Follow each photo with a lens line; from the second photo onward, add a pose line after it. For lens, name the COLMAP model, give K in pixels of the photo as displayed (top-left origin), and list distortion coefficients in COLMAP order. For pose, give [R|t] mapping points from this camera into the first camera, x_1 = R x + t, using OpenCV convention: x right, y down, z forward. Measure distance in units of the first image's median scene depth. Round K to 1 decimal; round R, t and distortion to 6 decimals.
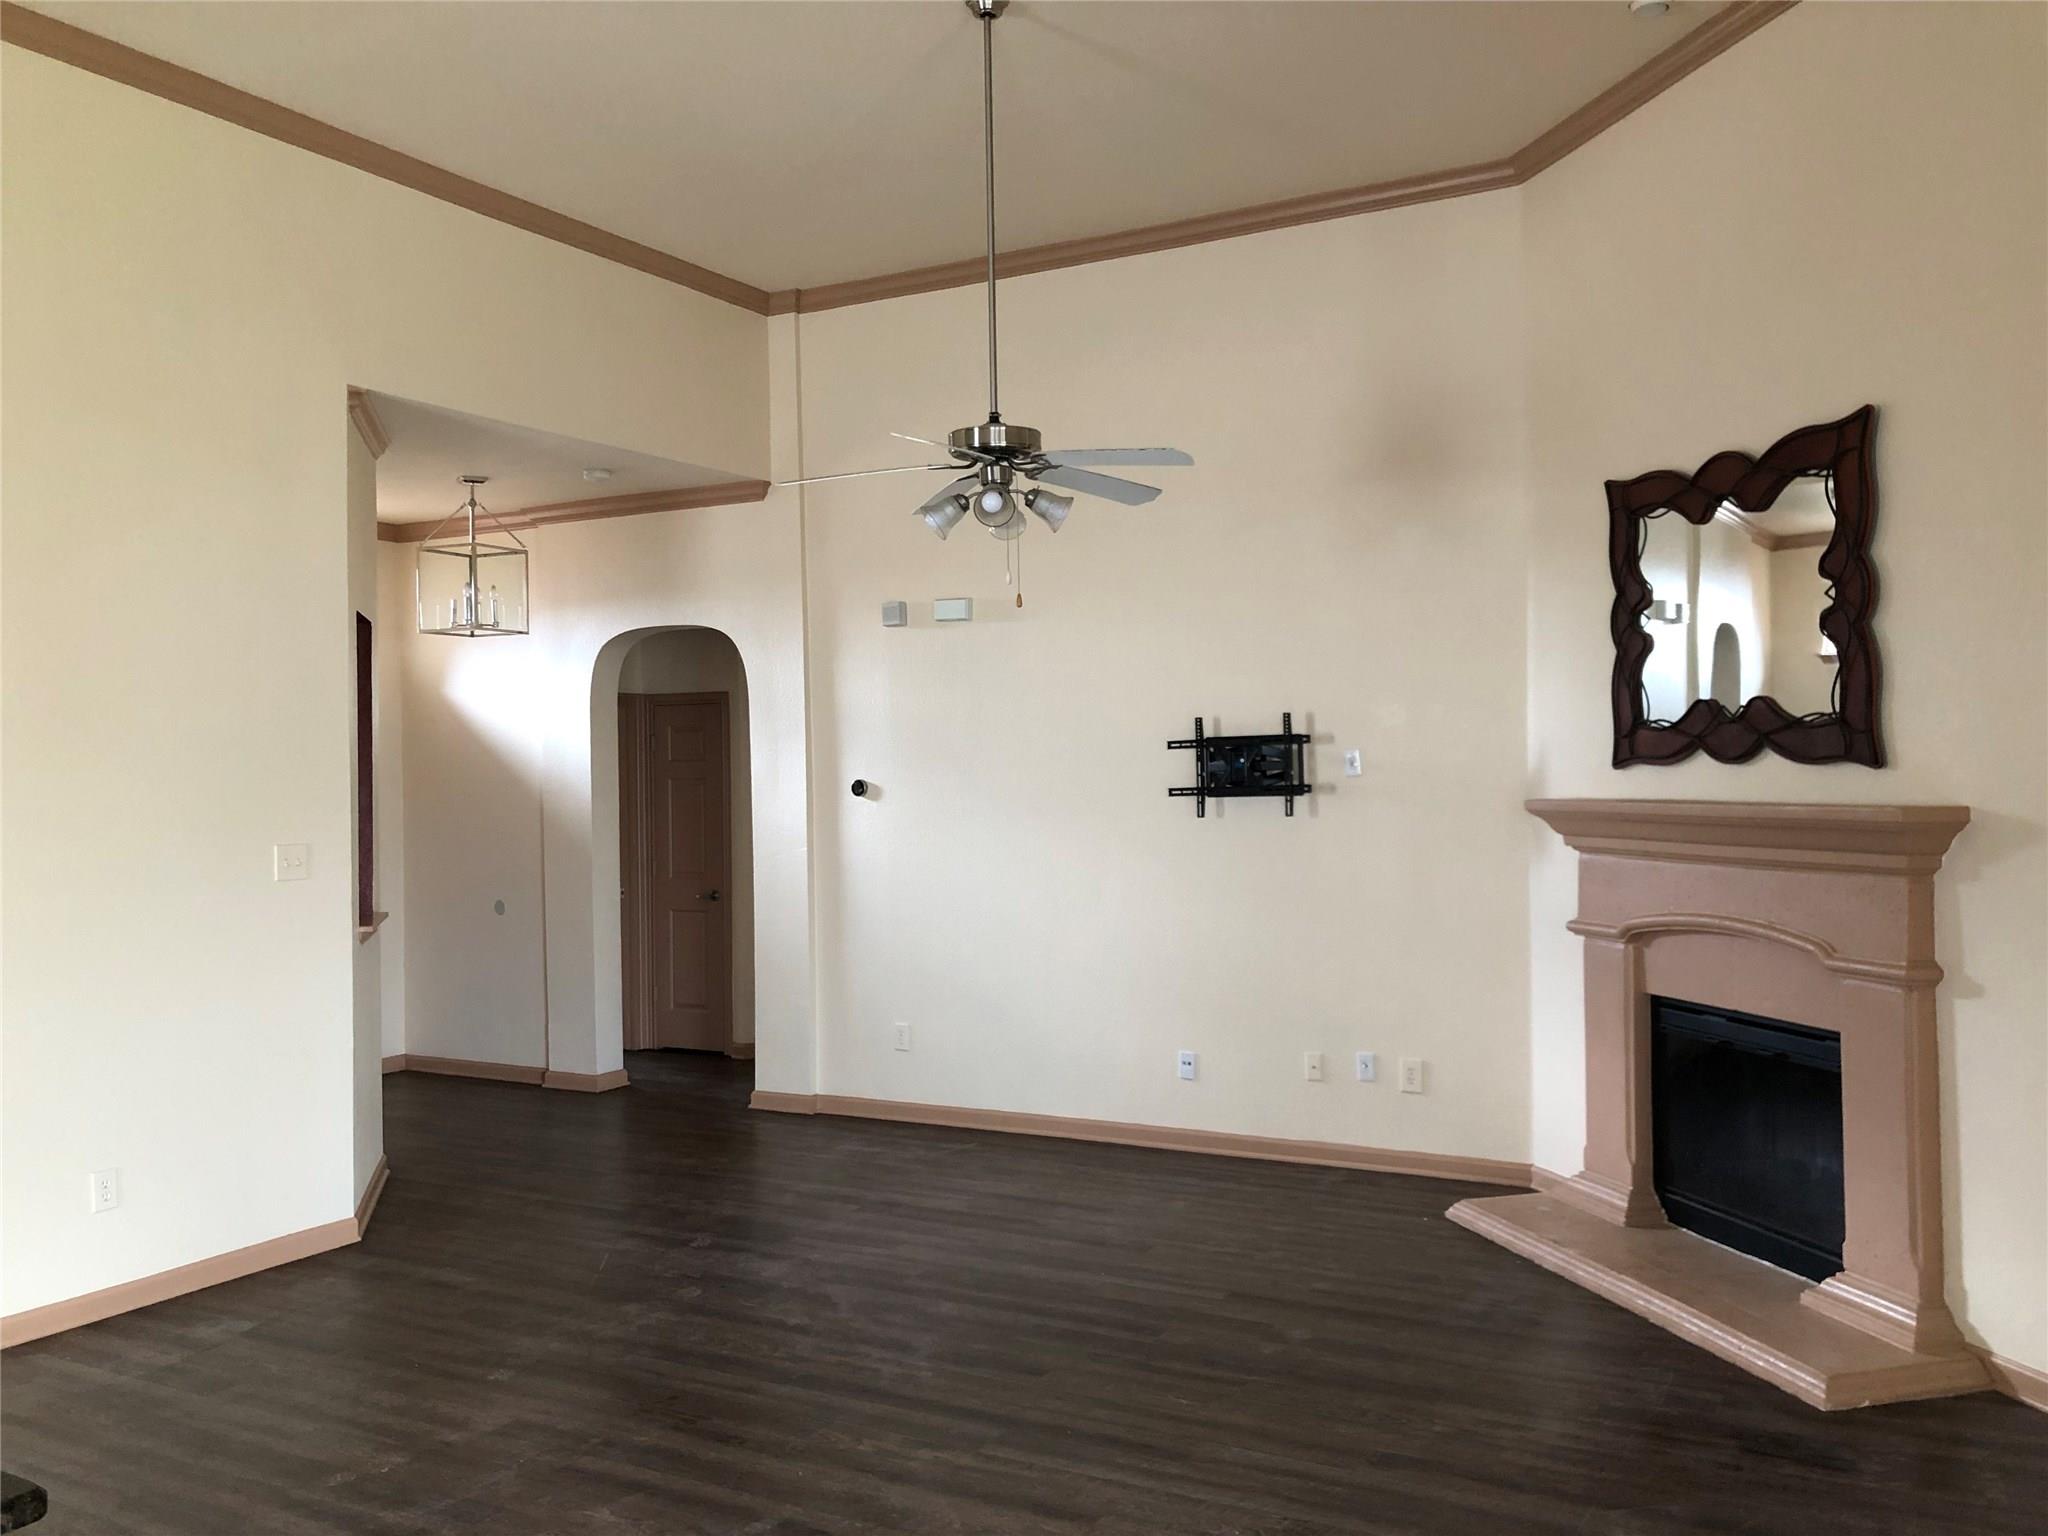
lens RADIAL K [[1668.2, 0, 1024.0], [0, 1668.2, 768.0], [0, 0, 1]] dist [0.048668, -0.090717]
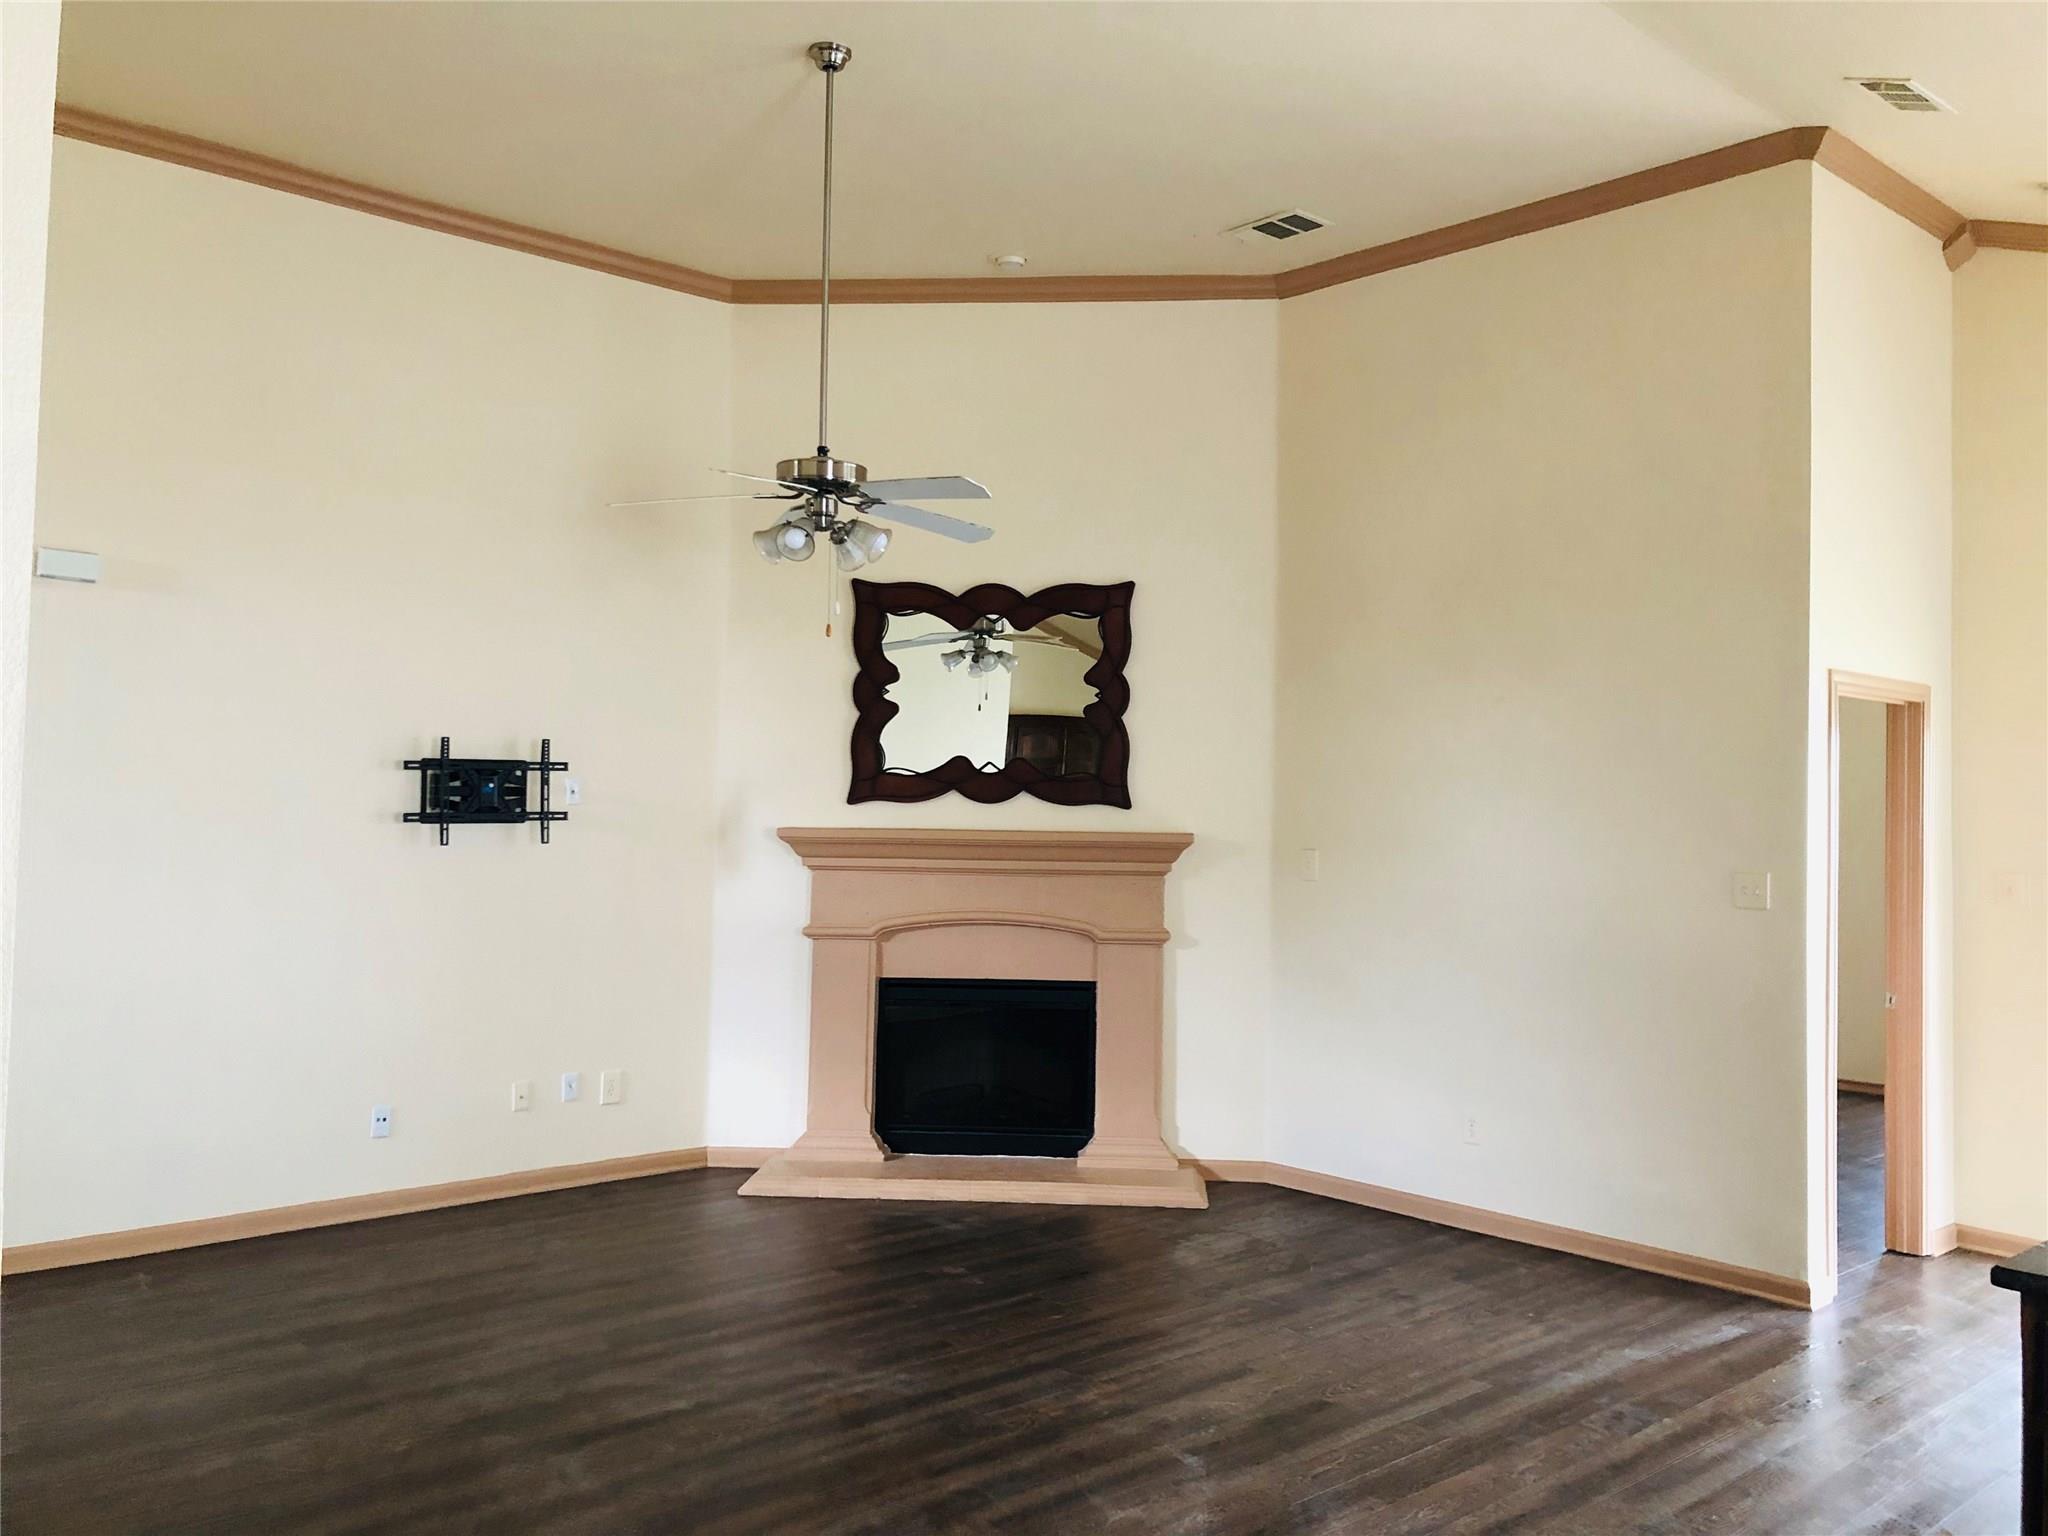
lens RADIAL K [[1722.5, 0, 1028.6], [0, 1722.5, 746.4], [0, 0, 1]] dist [0.054053, -0.017963]
pose [[0.307032, 0.053492, 0.950195, -0.872921], [-0.021662, 0.998553, -0.049215, 0.018627], [-0.951453, -0.005473, 0.307746, 0.481083]]
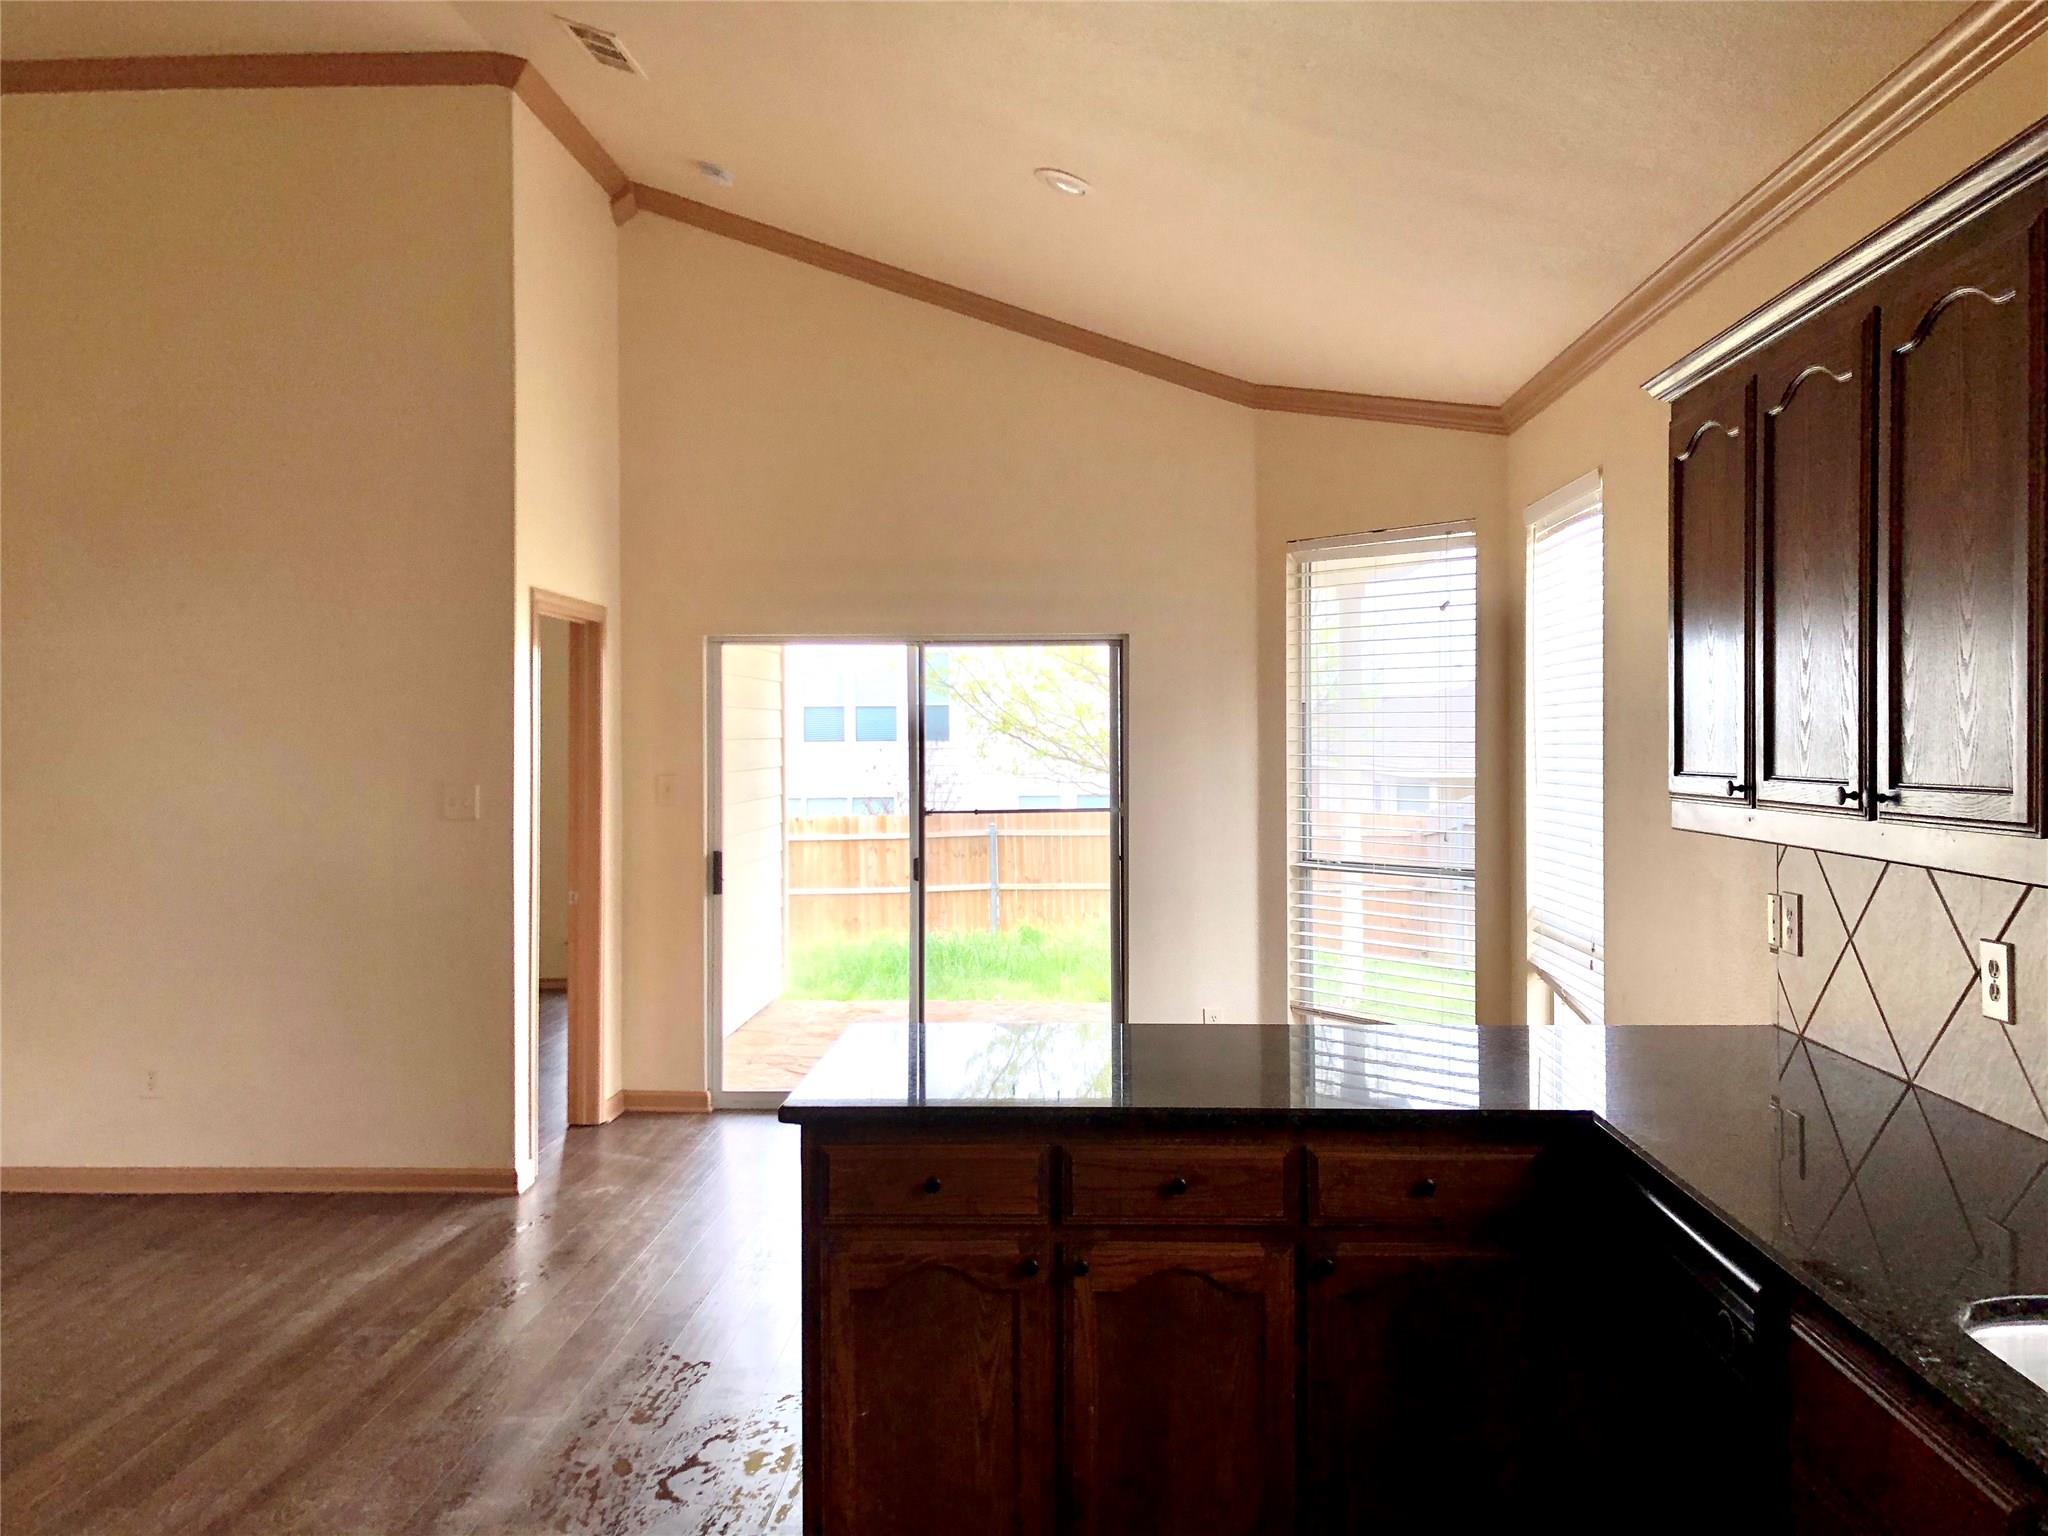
lens RADIAL K [[1722.5, 0, 1028.6], [0, 1722.5, 746.4], [0, 0, 1]] dist [0.054053, -0.017963]
pose [[-0.448428, 0.013205, 0.893722, -0.848821], [0.013715, 0.999875, -0.007892, 0.023677], [-0.893714, 0.008719, -0.448553, 0.558334]]
